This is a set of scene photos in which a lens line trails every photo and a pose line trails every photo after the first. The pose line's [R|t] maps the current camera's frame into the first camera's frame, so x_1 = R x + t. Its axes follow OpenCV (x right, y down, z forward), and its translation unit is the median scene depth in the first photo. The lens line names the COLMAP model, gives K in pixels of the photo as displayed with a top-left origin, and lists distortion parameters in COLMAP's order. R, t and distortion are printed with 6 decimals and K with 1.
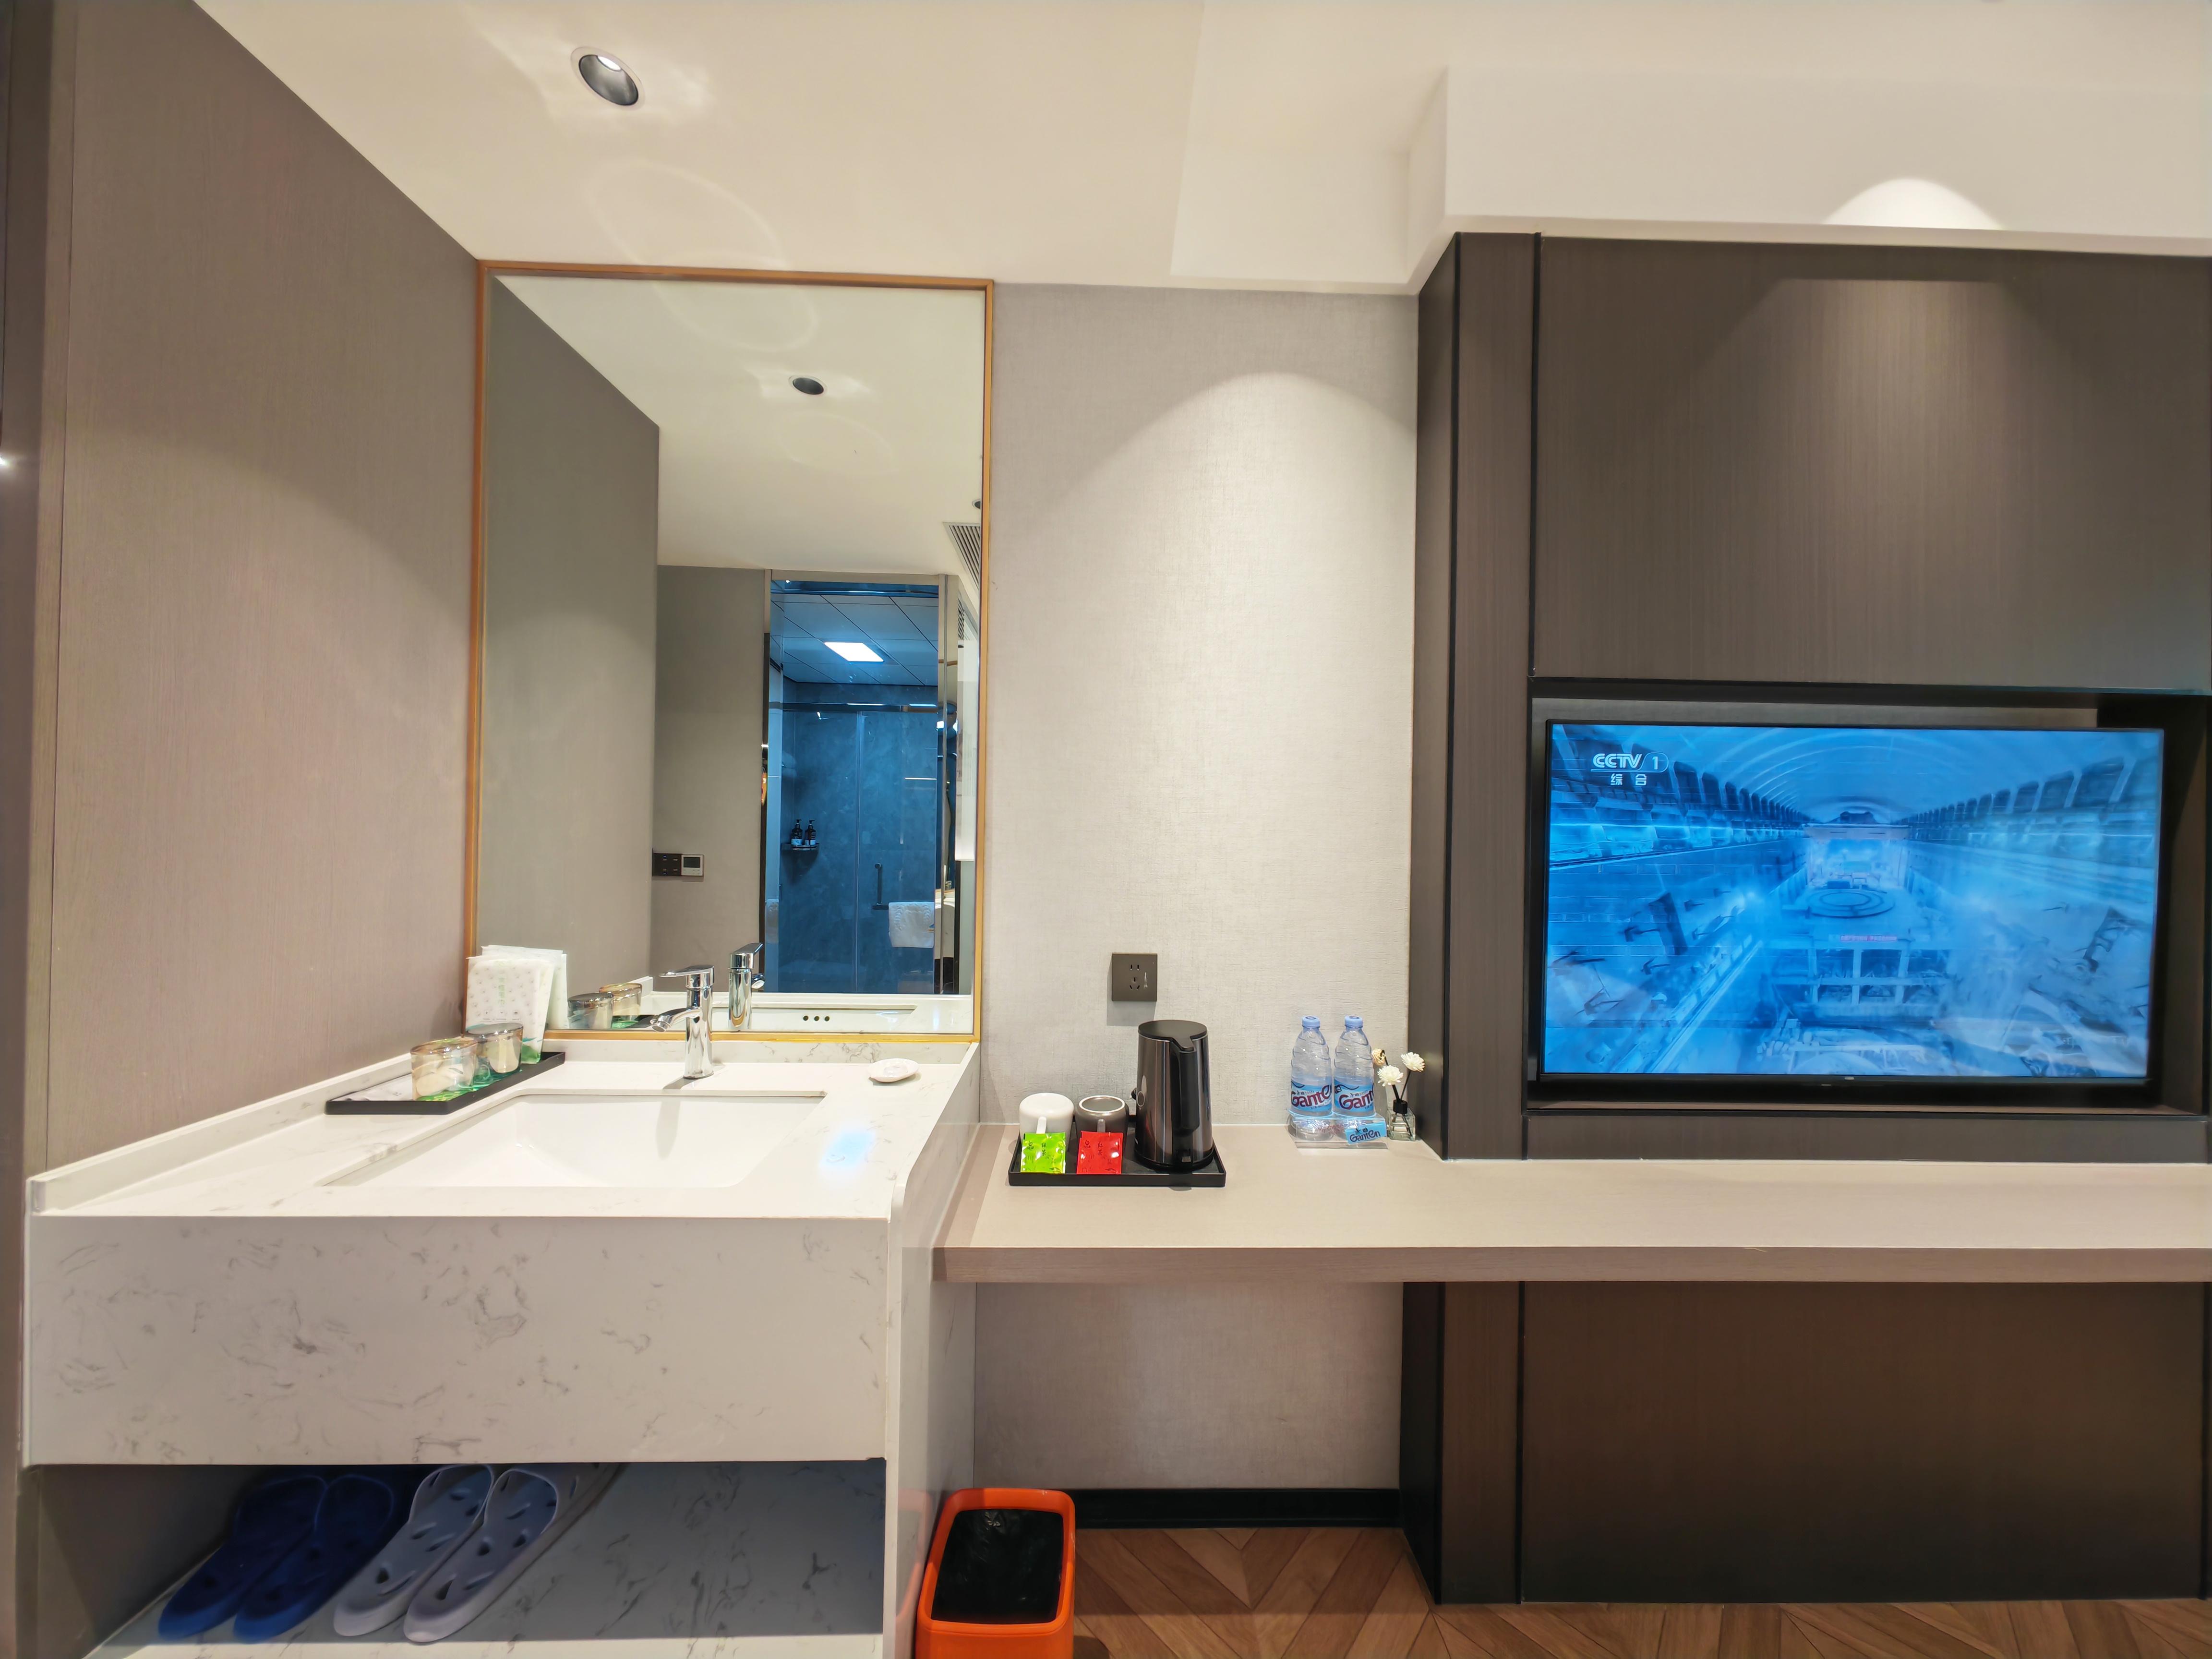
lens RADIAL K [[723.5, 0, 1116.9], [0, 723.5, 826.7], [0, 0, 1]] dist [-0.000895, 0.000139]
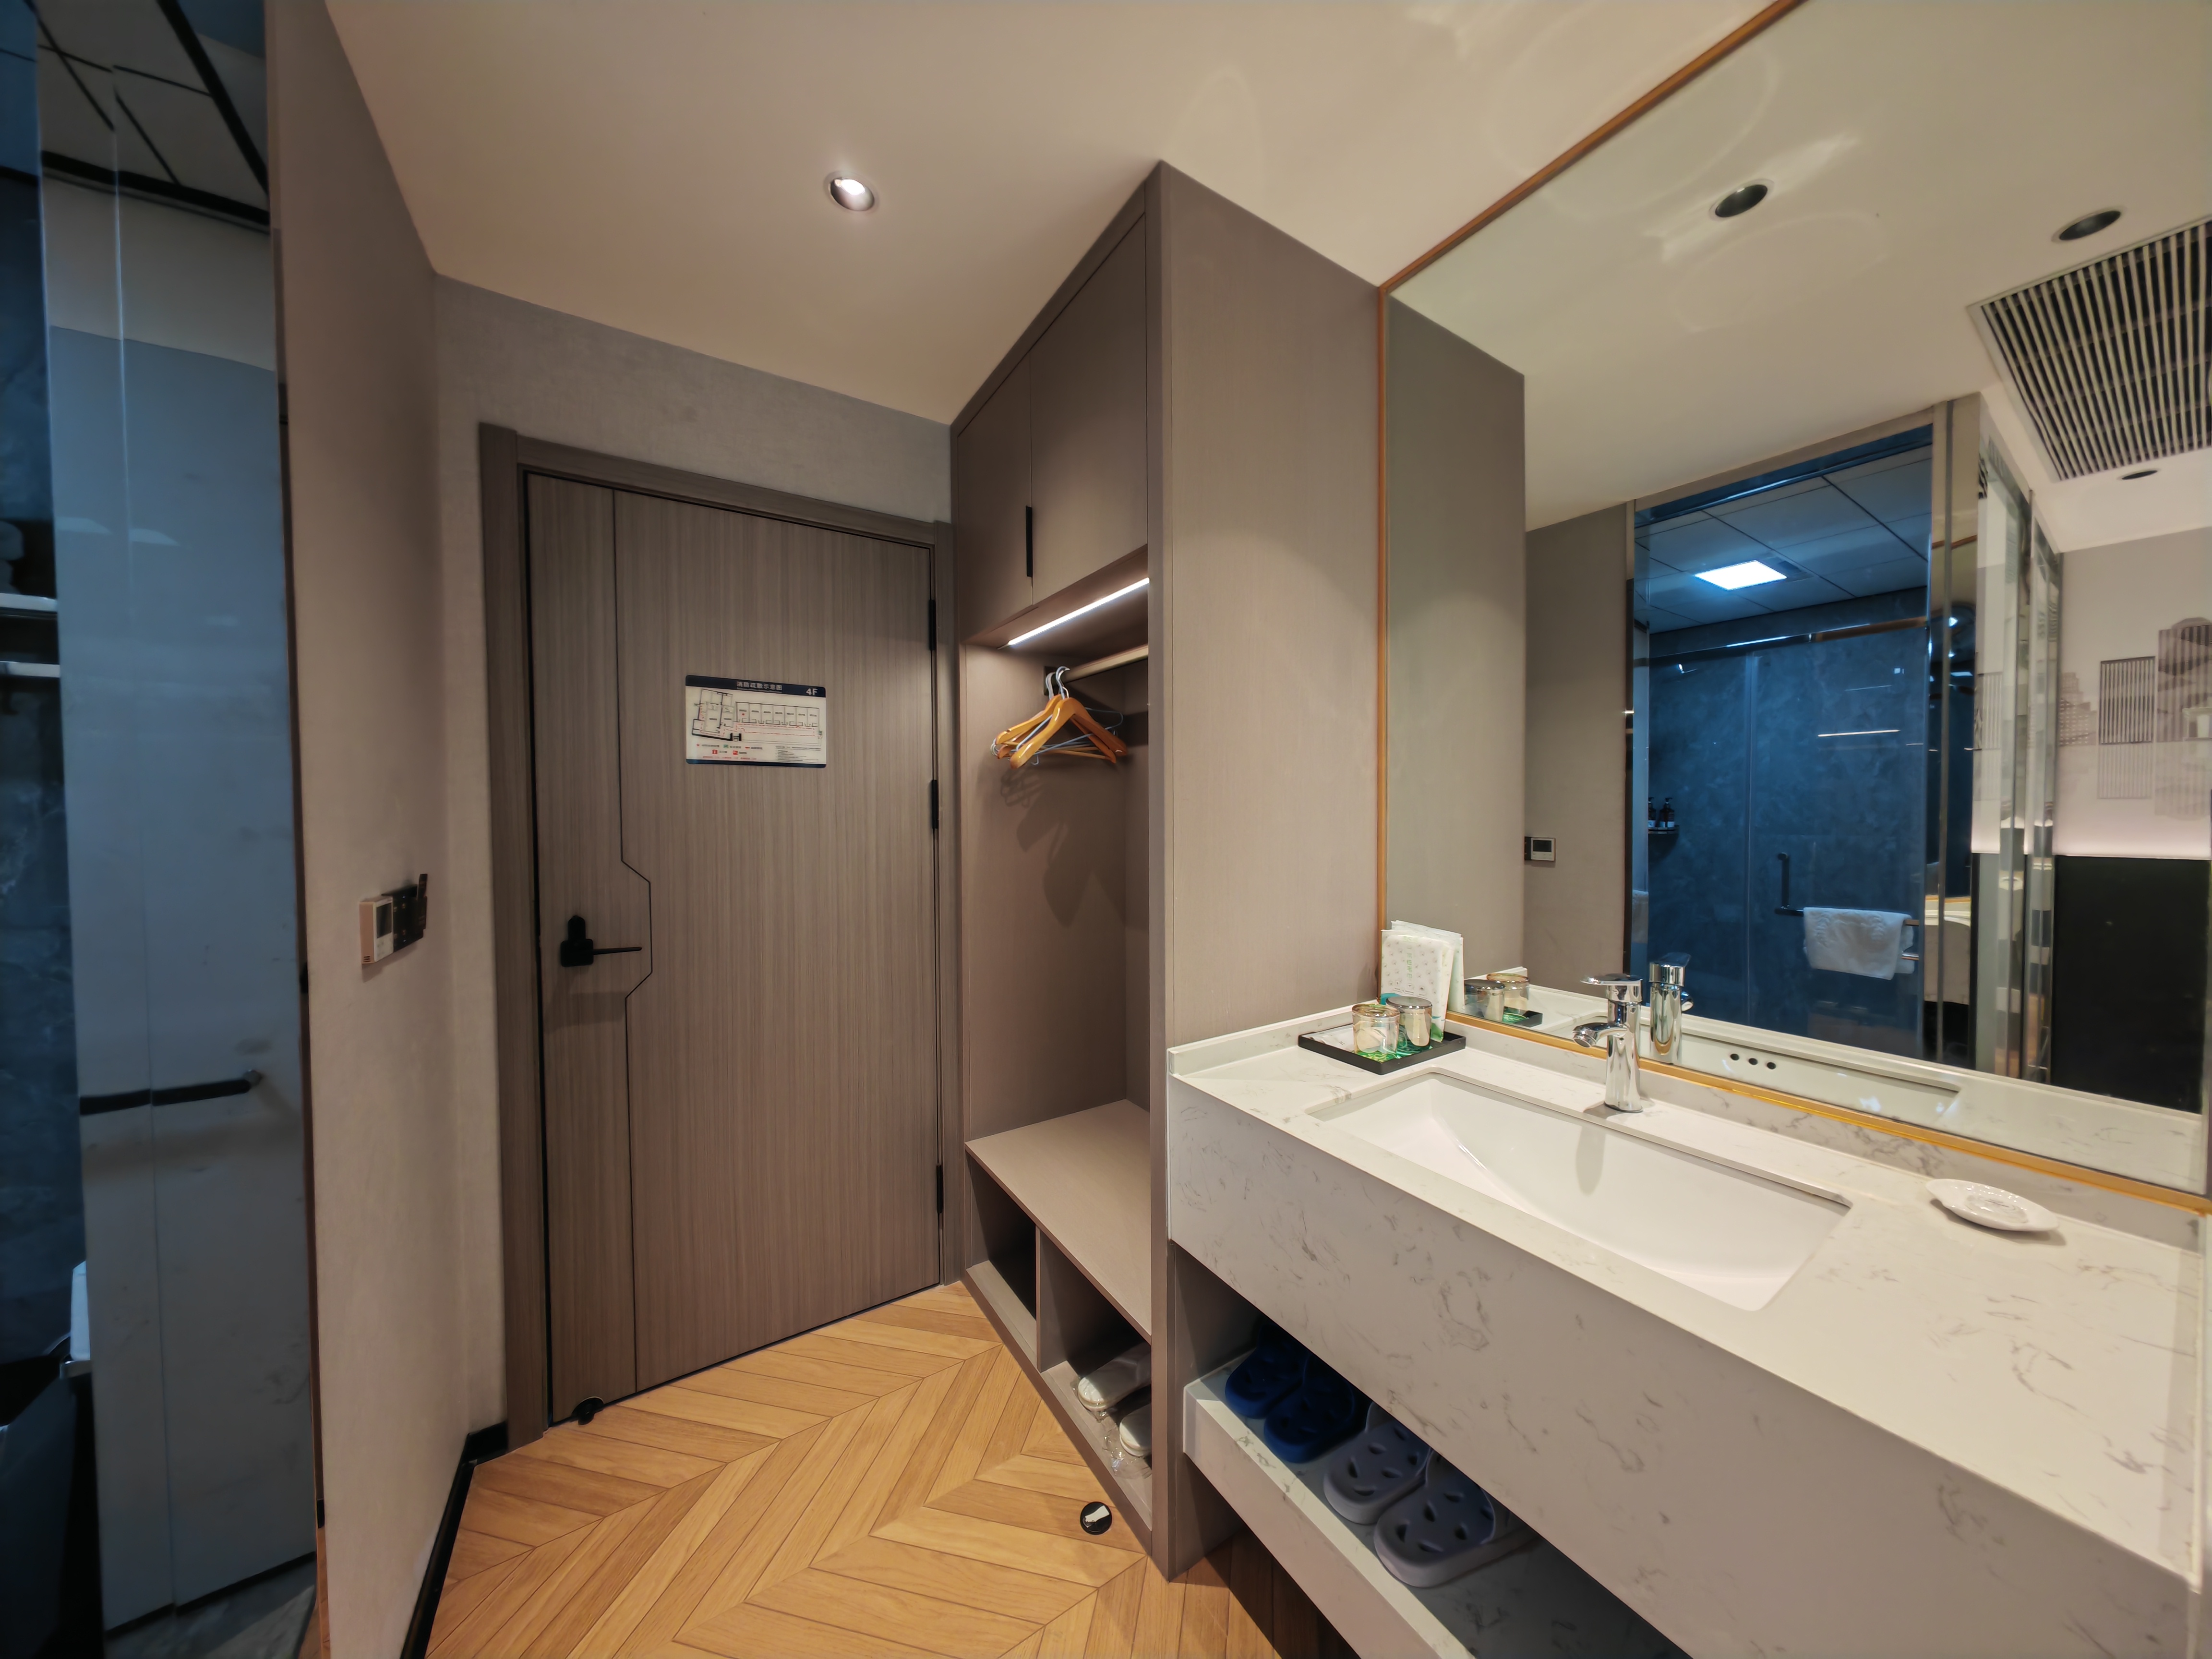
lens RADIAL K [[721.6, 0, 1111.0], [0, 721.6, 828.5], [0, 0, 1]] dist [0.000457, 0.000160]
pose [[0.522961, 0.001601, -0.852355, -0.179464], [0.021224, 0.999664, 0.014899, 0.000840], [0.852092, -0.025882, 0.522751, 0.077710]]
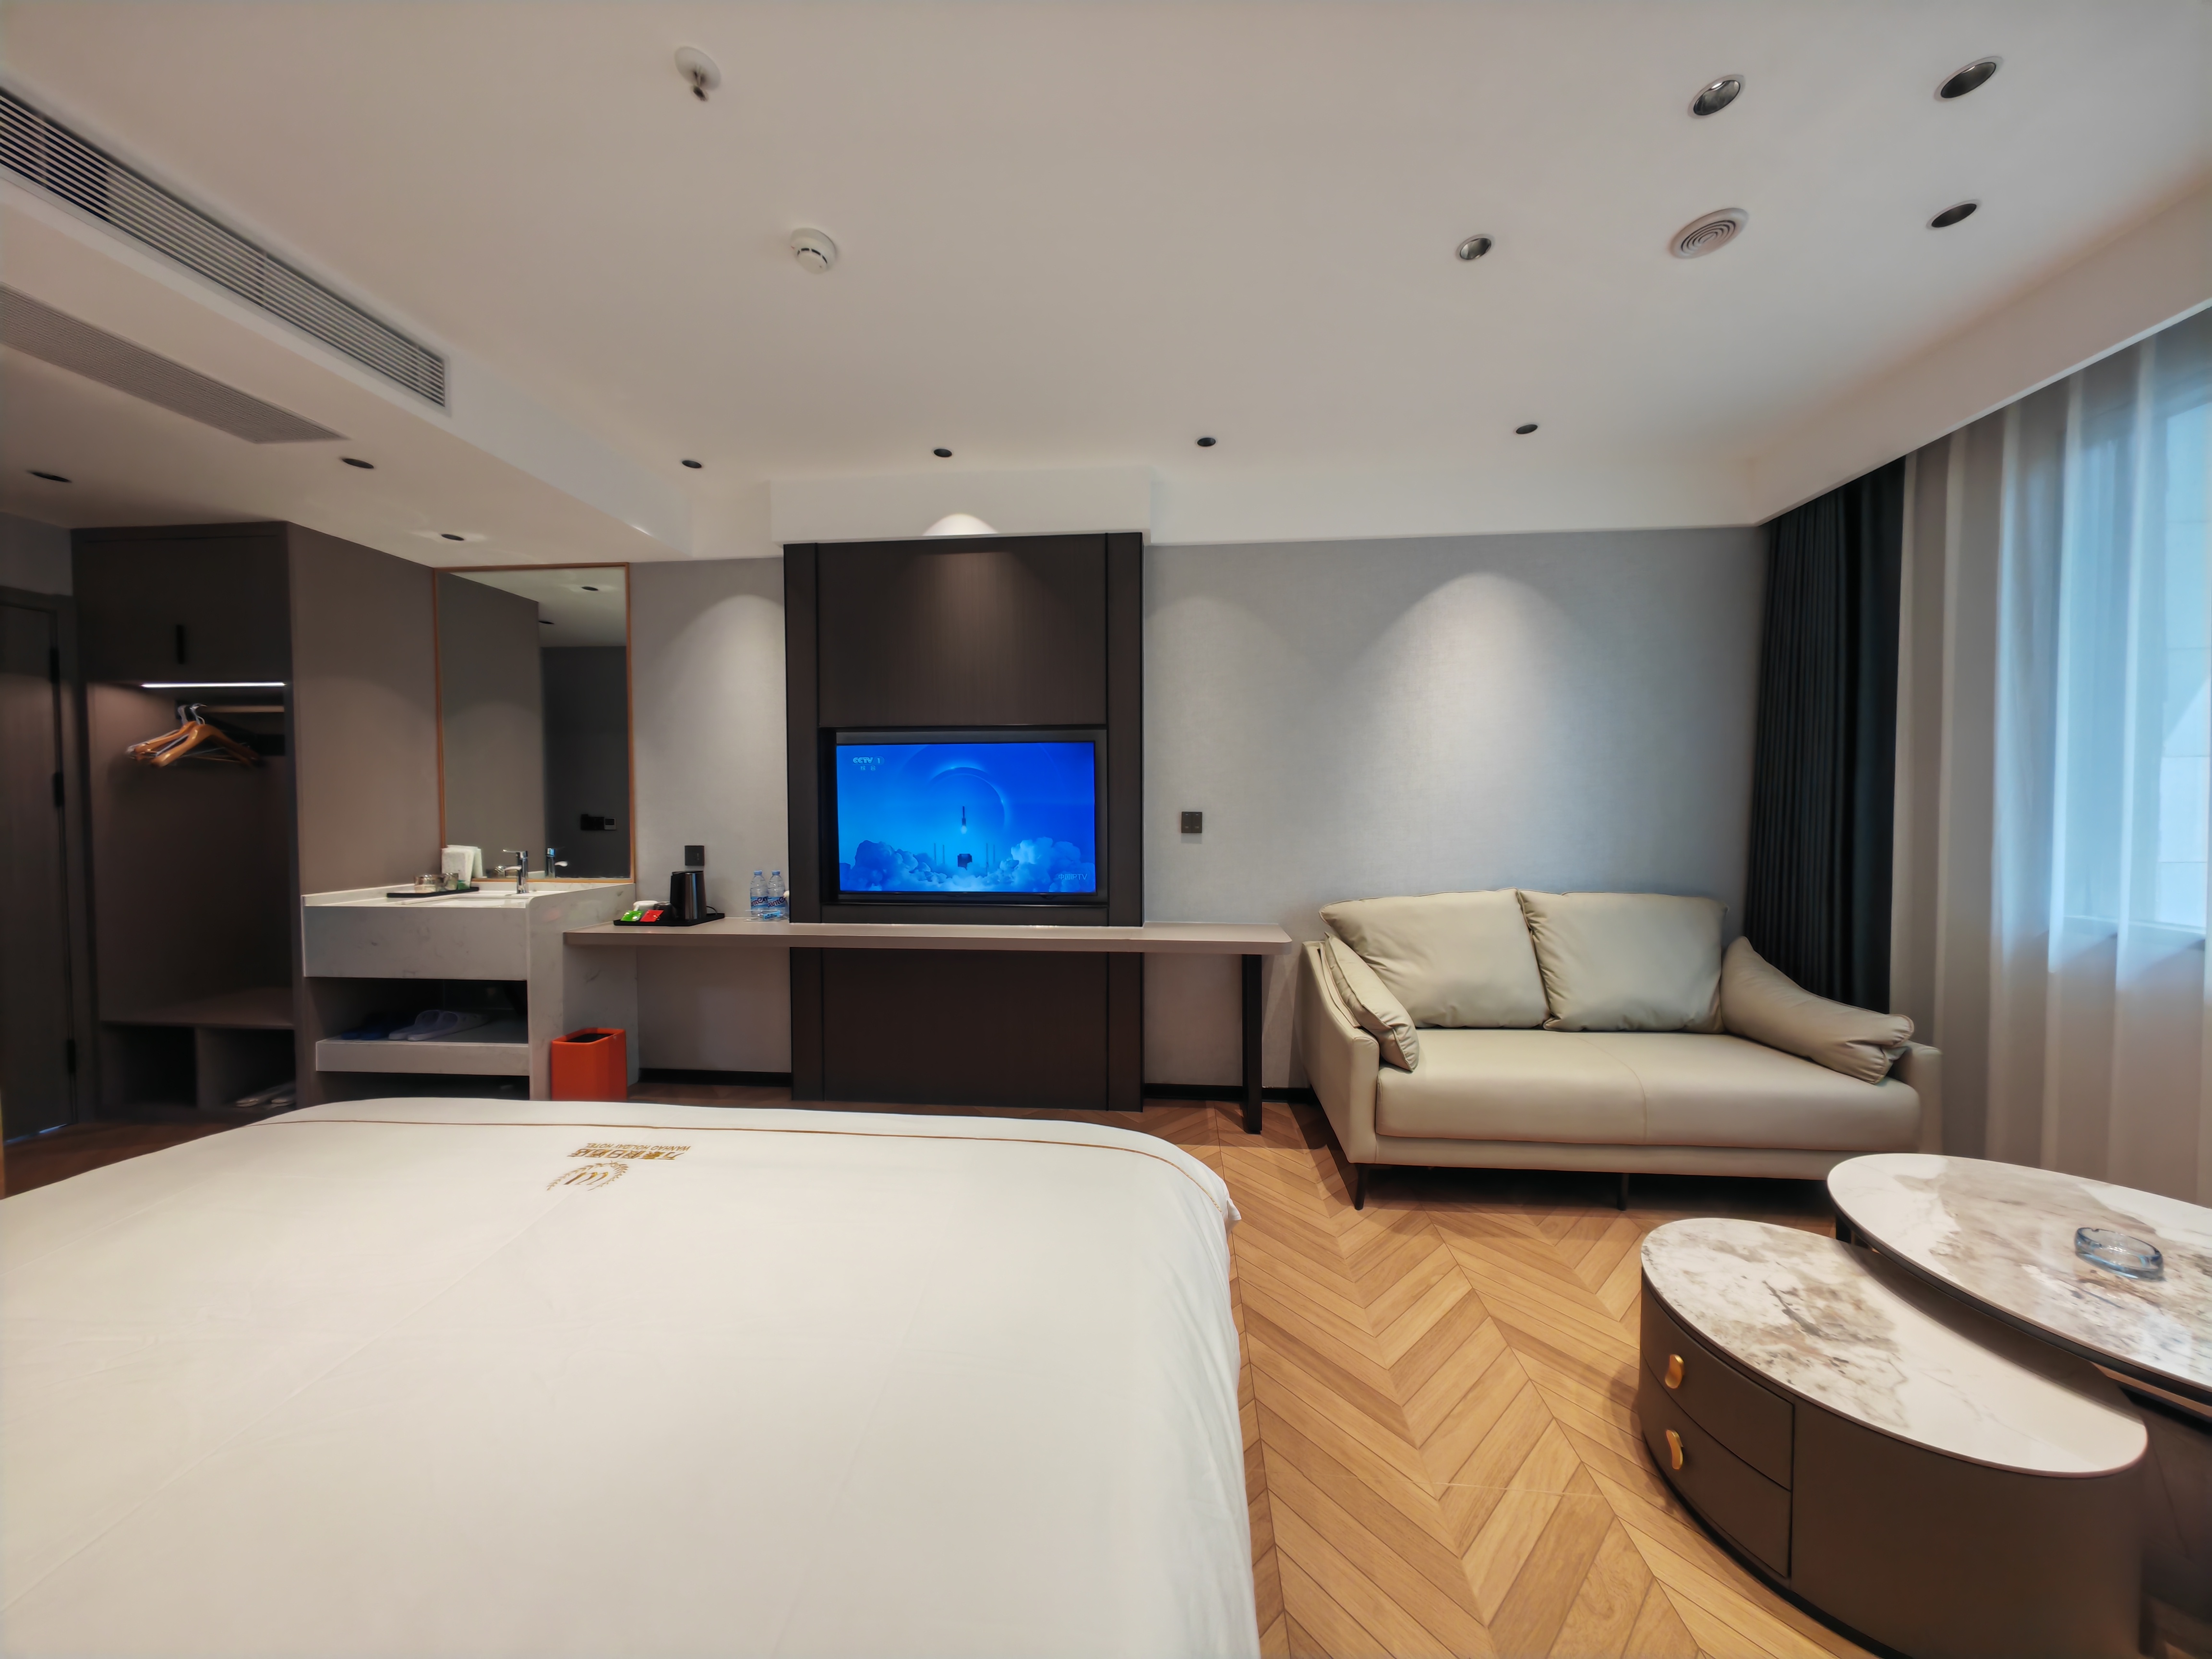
lens RADIAL K [[721.6, 0, 1111.0], [0, 721.6, 828.5], [0, 0, 1]] dist [0.000457, 0.000160]
pose [[0.993983, -0.015558, -0.108425, 1.743658], [0.019000, 0.999346, 0.030780, 0.077840], [0.107876, -0.032655, 0.993628, -1.283194]]
